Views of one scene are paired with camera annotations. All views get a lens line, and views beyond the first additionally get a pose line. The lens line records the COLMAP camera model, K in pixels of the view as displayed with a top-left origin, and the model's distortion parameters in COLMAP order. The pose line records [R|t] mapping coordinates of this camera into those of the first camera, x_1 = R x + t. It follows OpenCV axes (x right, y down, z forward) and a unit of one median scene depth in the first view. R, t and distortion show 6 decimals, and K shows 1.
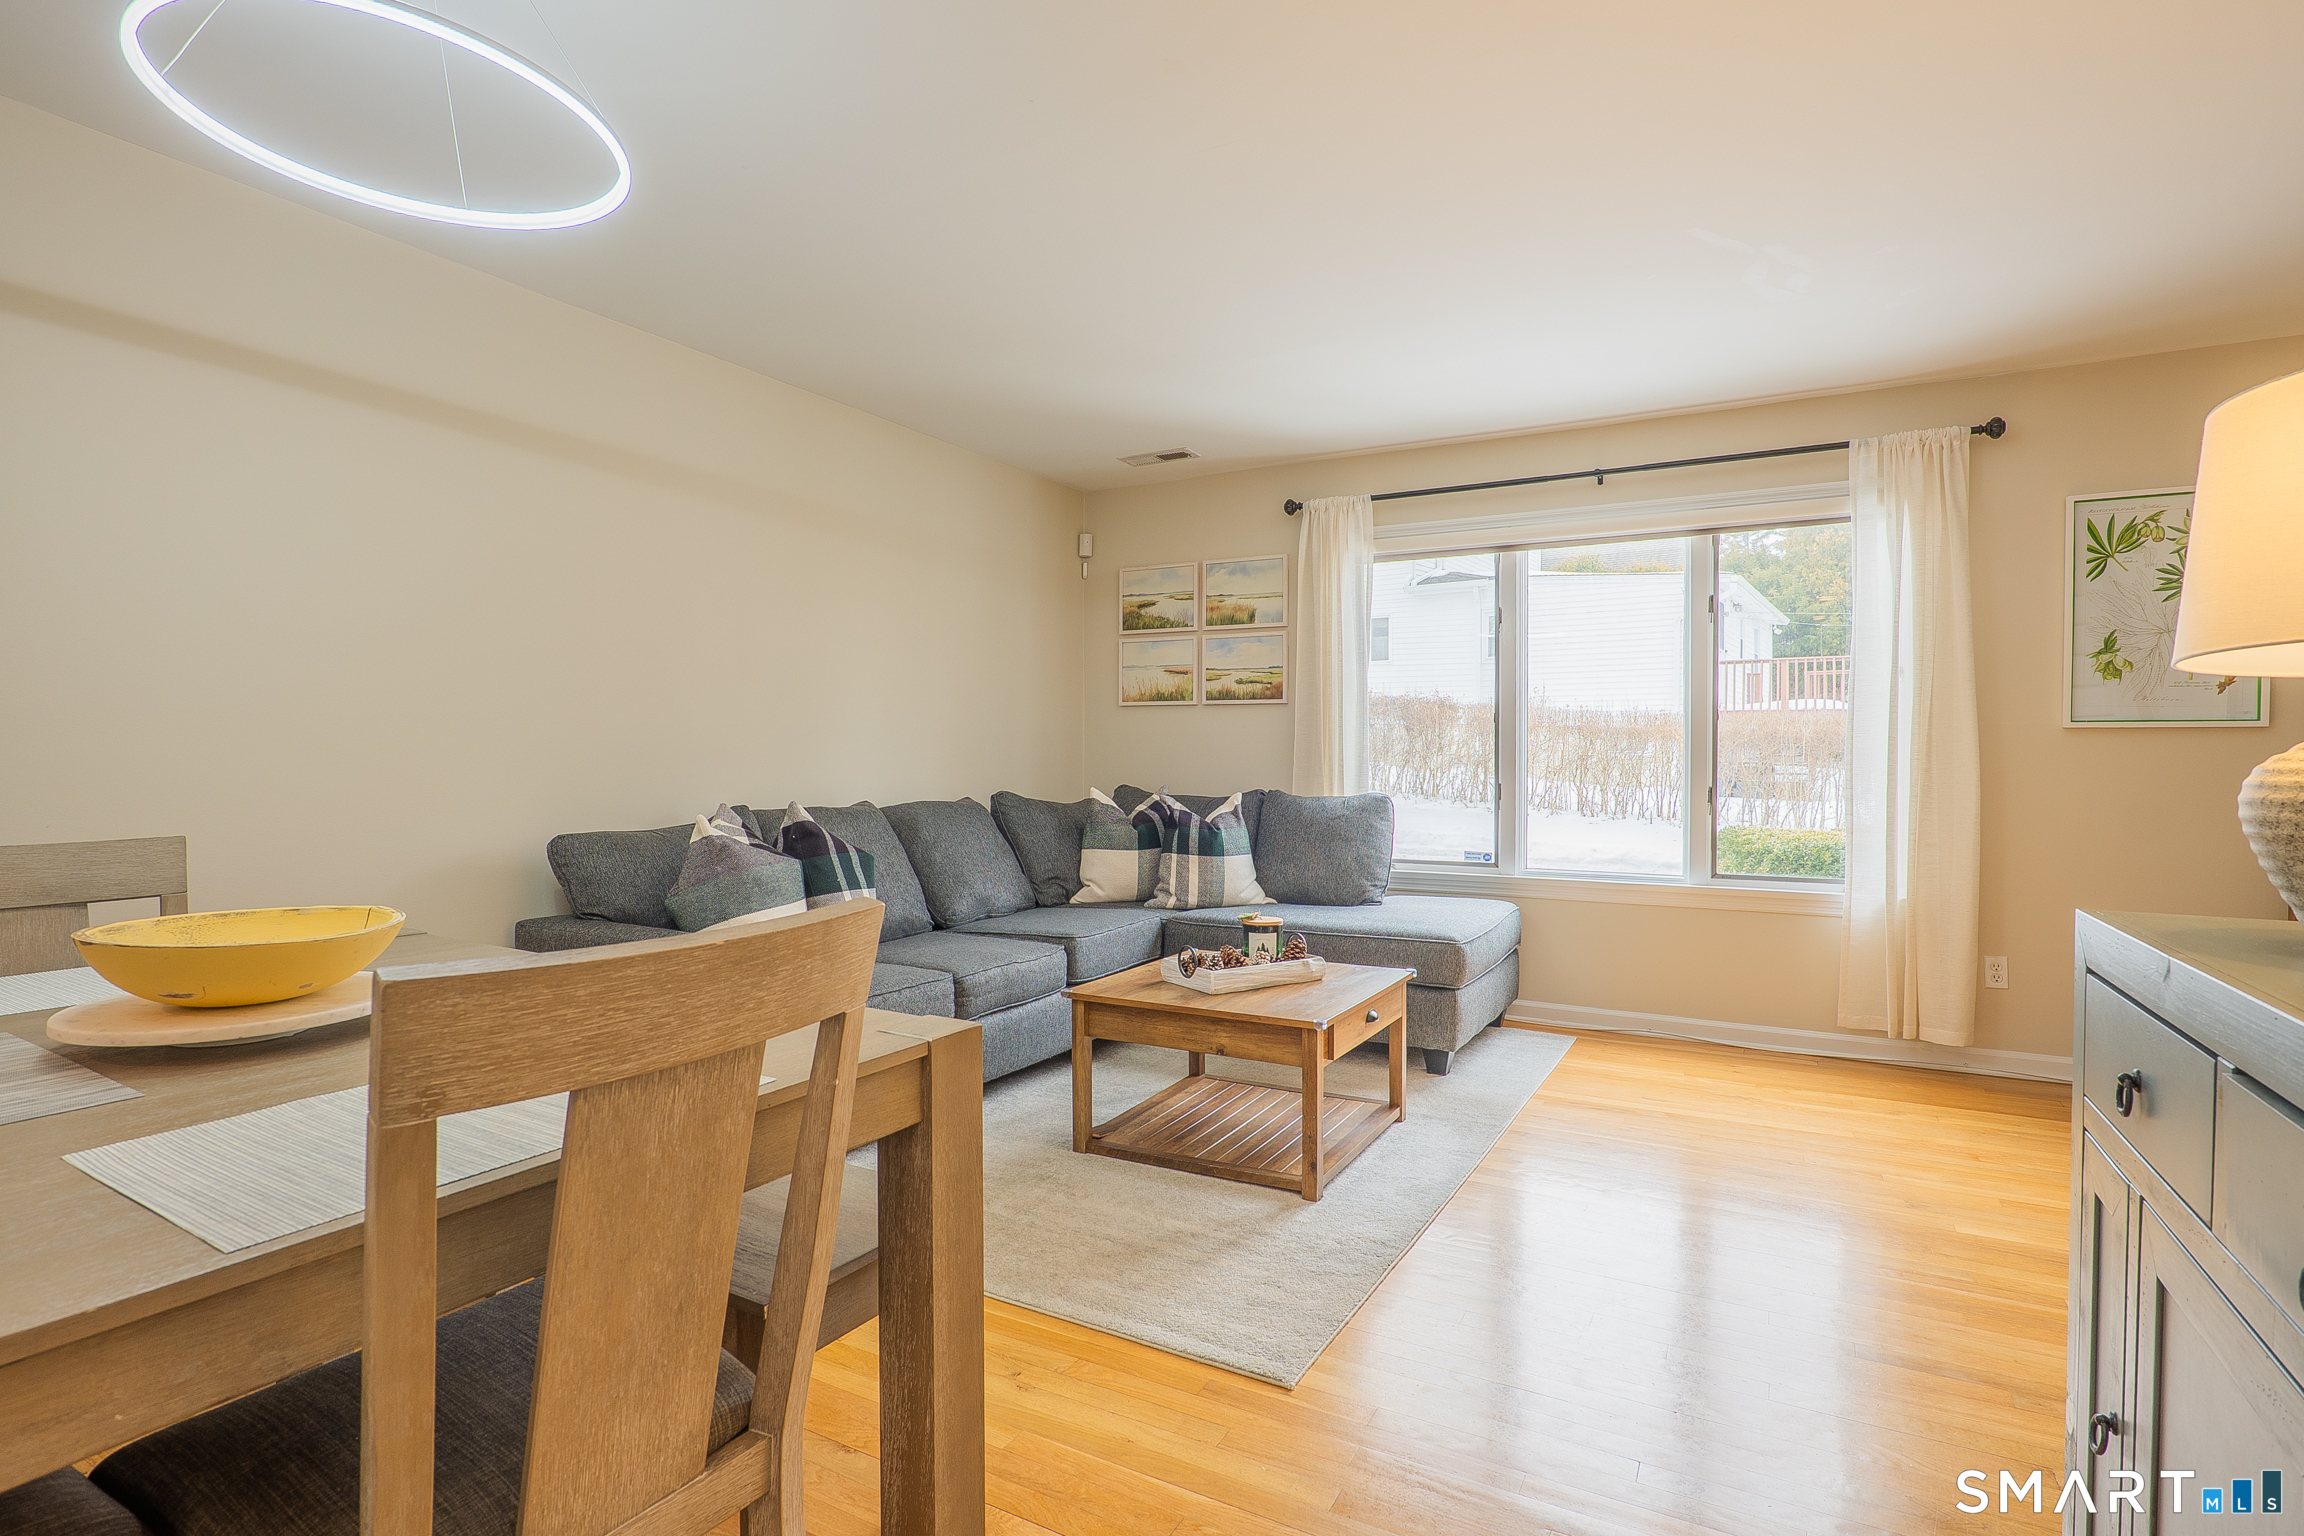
lens RADIAL K [[1071.2, 0, 1159.7], [0, 1071.2, 761.8], [0, 0, 1]] dist [-0.025133, 0.005958]
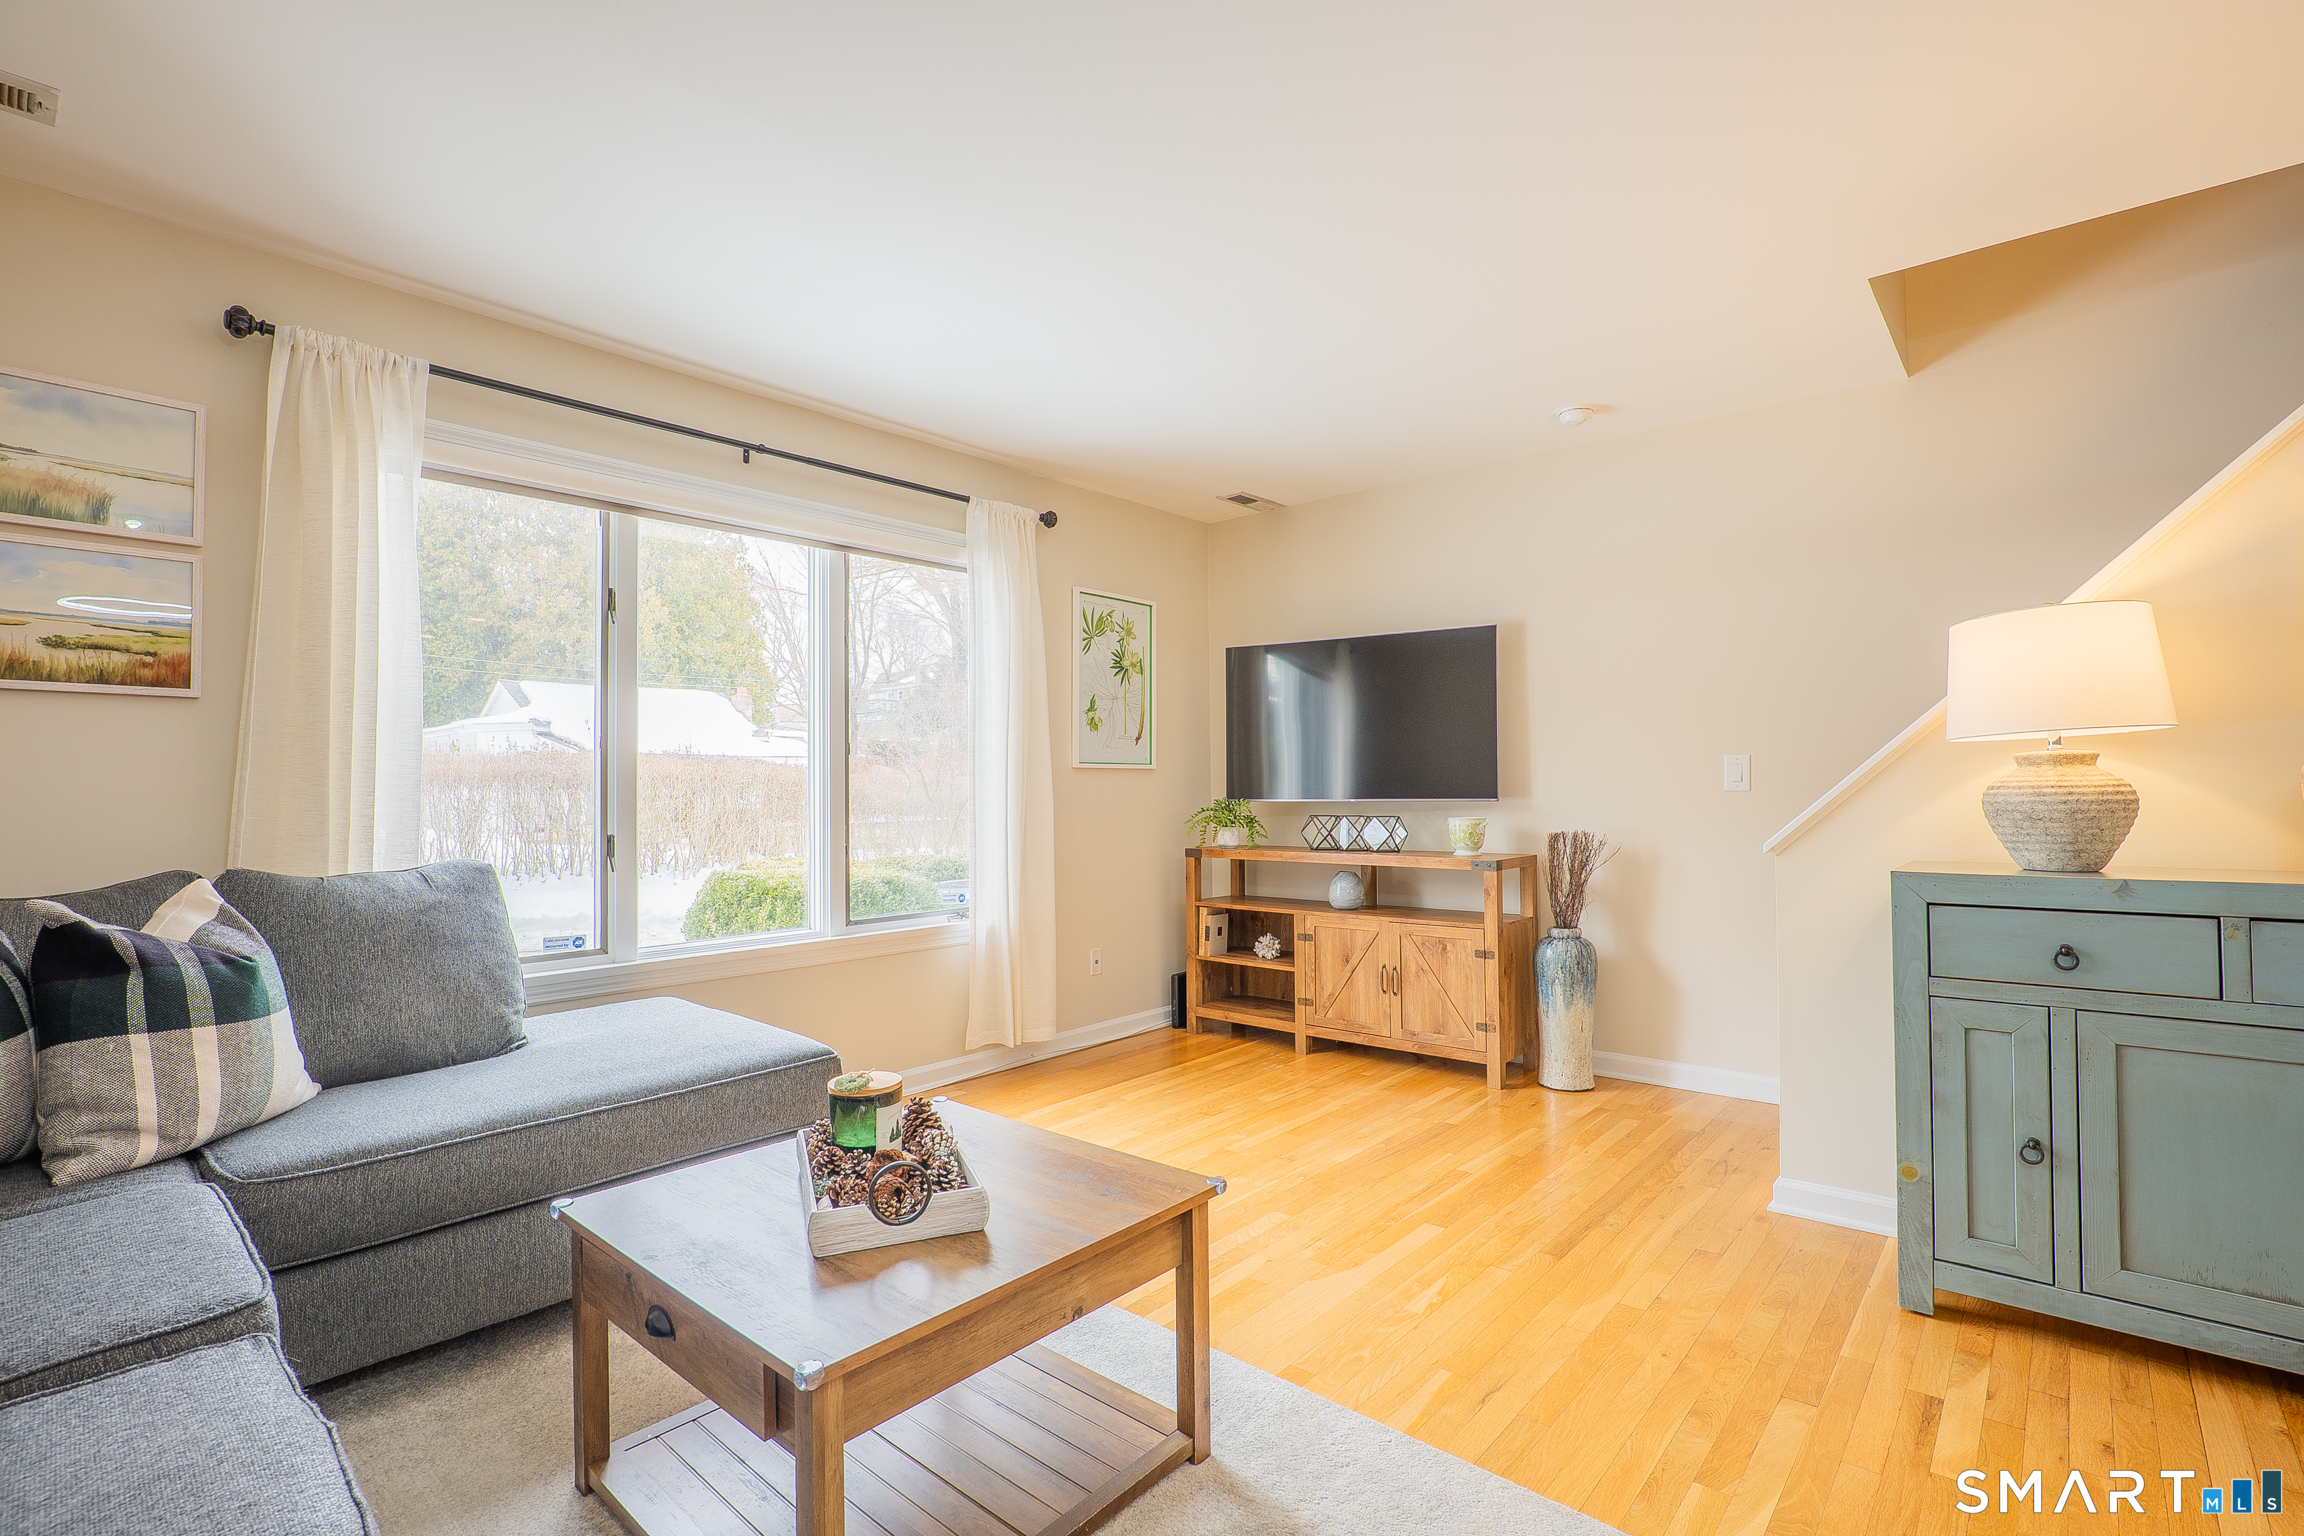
lens RADIAL K [[1071.2, 0, 1147.9], [0, 1071.2, 764.2], [0, 0, 1]] dist [-0.025133, 0.005958]
pose [[0.215691, 0.018256, 0.976291, -0.296577], [0.016829, 0.999607, -0.022410, -0.004904], [-0.976317, 0.021263, 0.215299, 0.496997]]
